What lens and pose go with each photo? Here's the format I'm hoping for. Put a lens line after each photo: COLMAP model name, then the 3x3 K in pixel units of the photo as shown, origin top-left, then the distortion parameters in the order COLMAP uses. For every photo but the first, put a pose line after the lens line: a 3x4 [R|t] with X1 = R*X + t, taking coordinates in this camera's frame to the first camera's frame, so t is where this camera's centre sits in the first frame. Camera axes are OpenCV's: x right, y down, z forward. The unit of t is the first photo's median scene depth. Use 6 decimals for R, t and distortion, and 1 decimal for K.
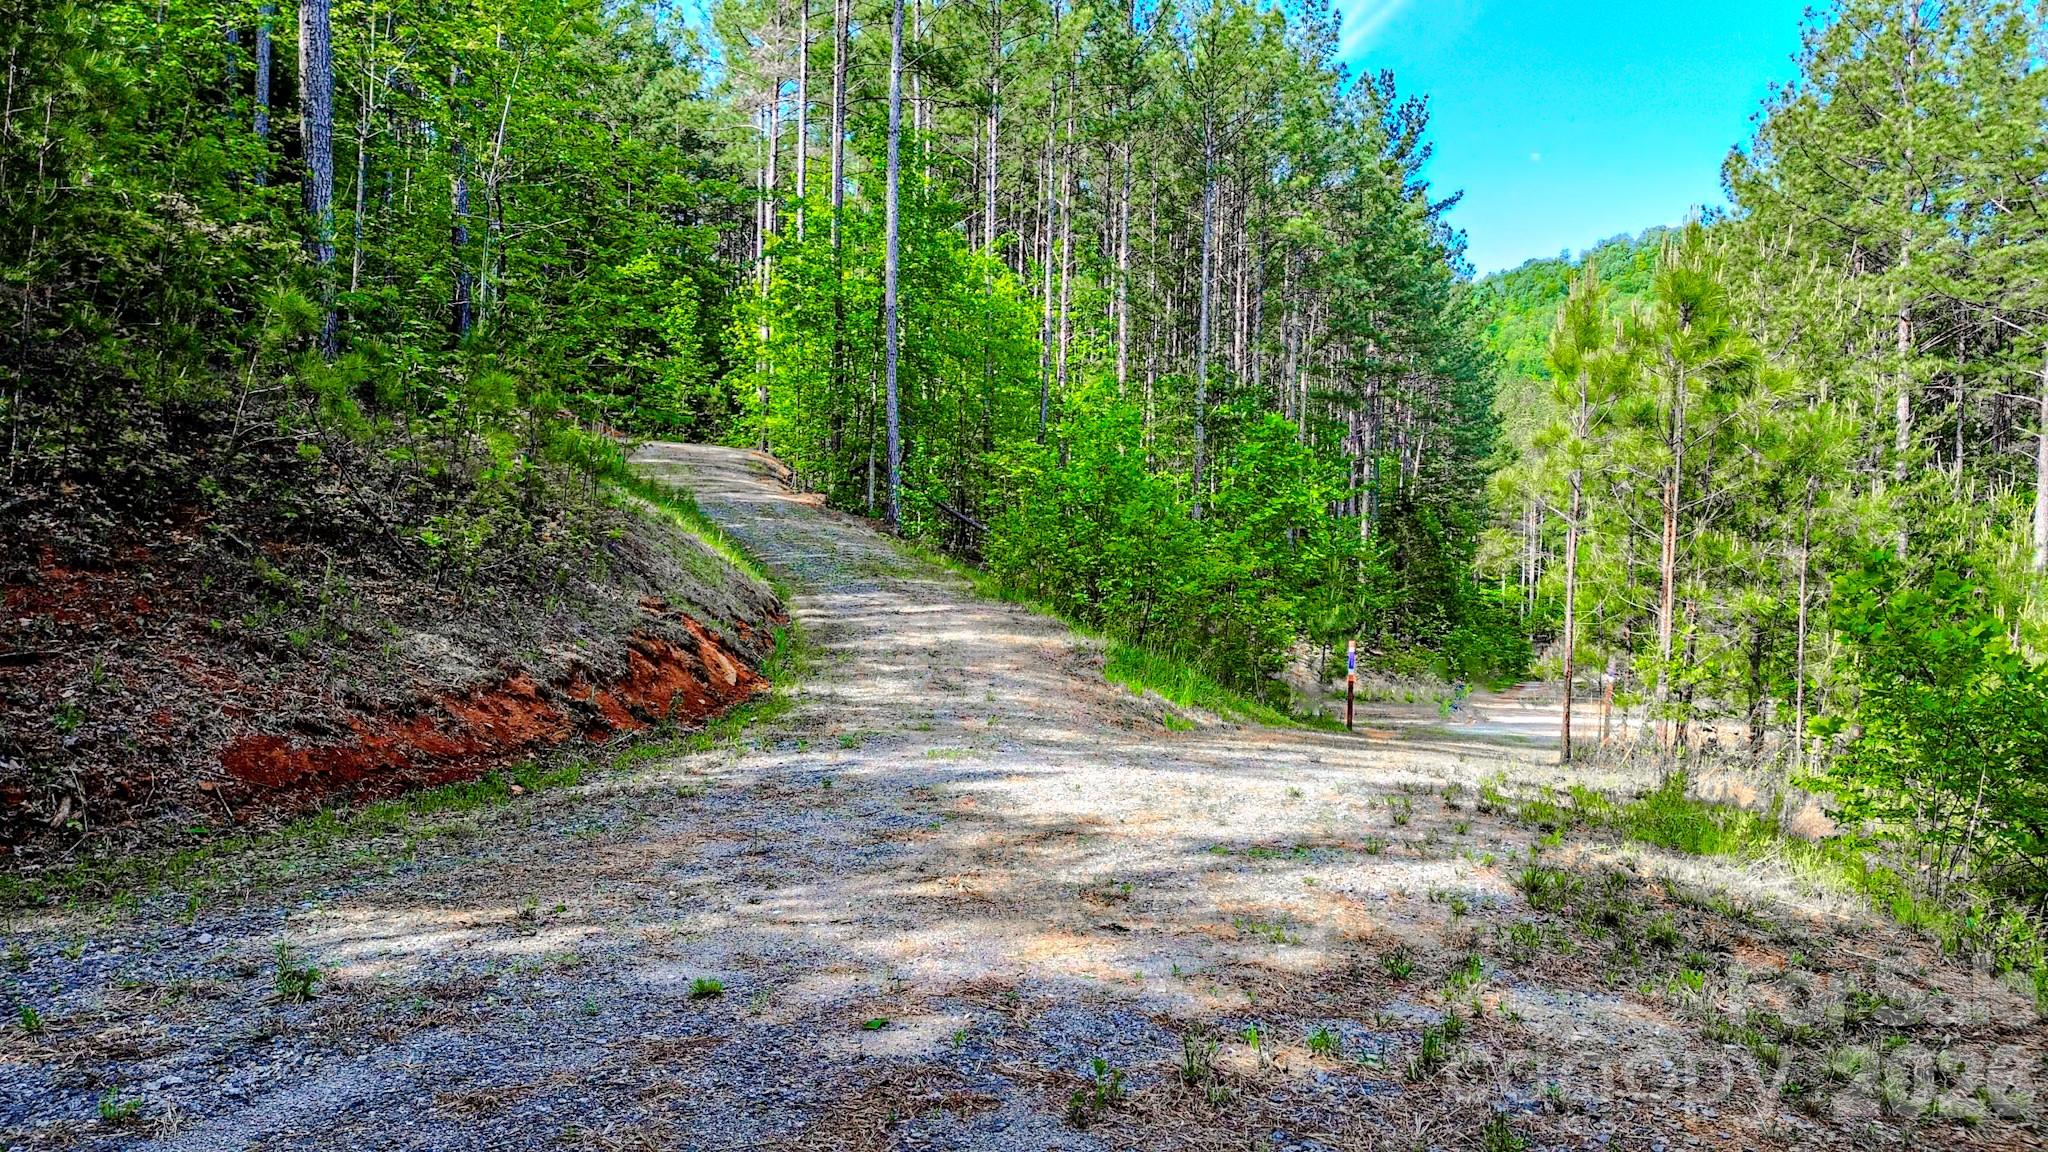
lens RADIAL K [[1438.1, 0, 1022.7], [0, 1438.1, 571.9], [0, 0, 1]] dist [0.058892, -0.063567]
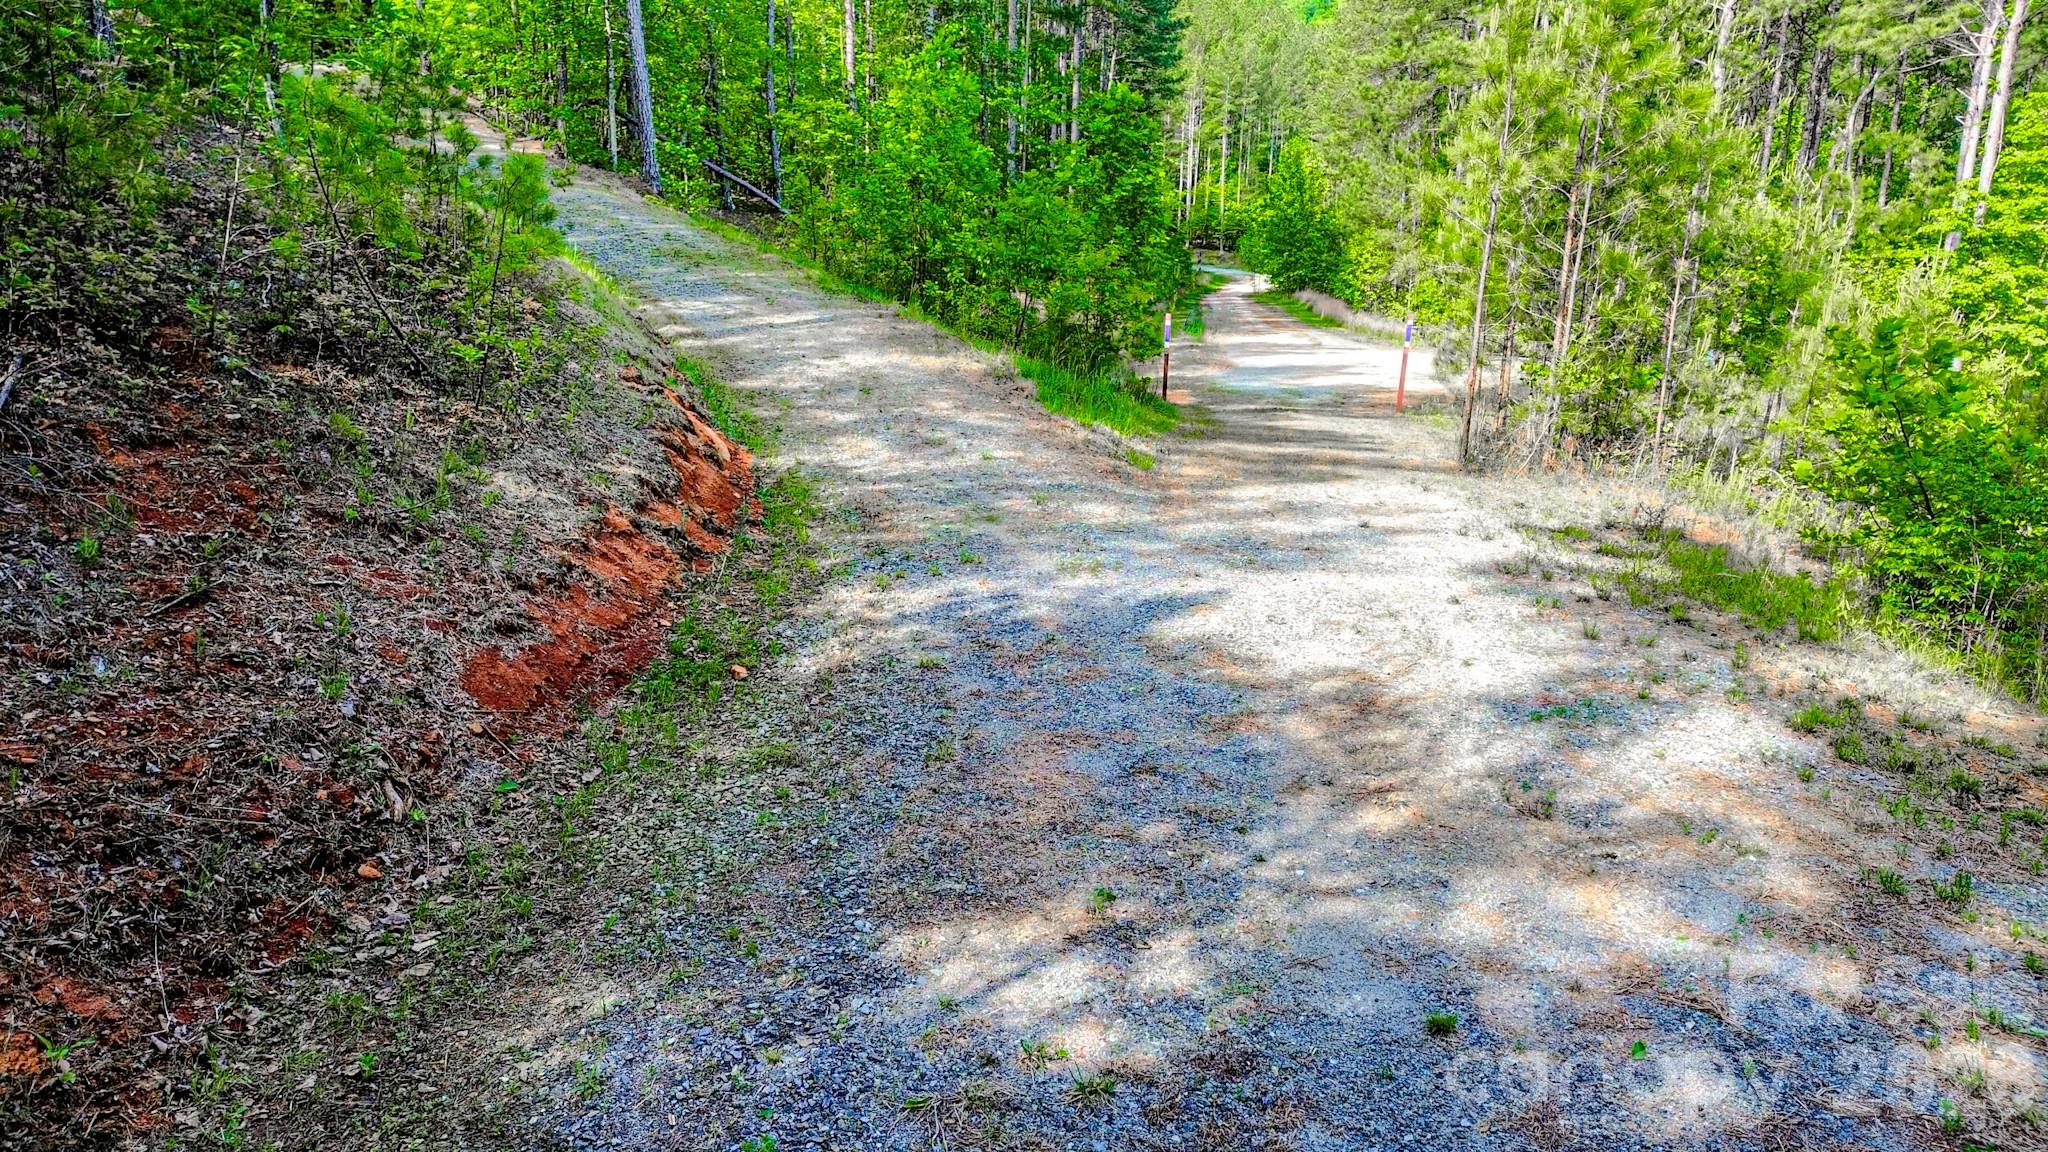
lens RADIAL K [[1438.1, 0, 1027.0], [0, 1438.1, 580.8], [0, 0, 1]] dist [0.058892, -0.063567]
pose [[0.973325, -0.072229, 0.217764, -0.276232], [0.011380, 0.963182, 0.268609, -0.119380], [-0.229148, -0.258966, 0.938311, 0.067626]]
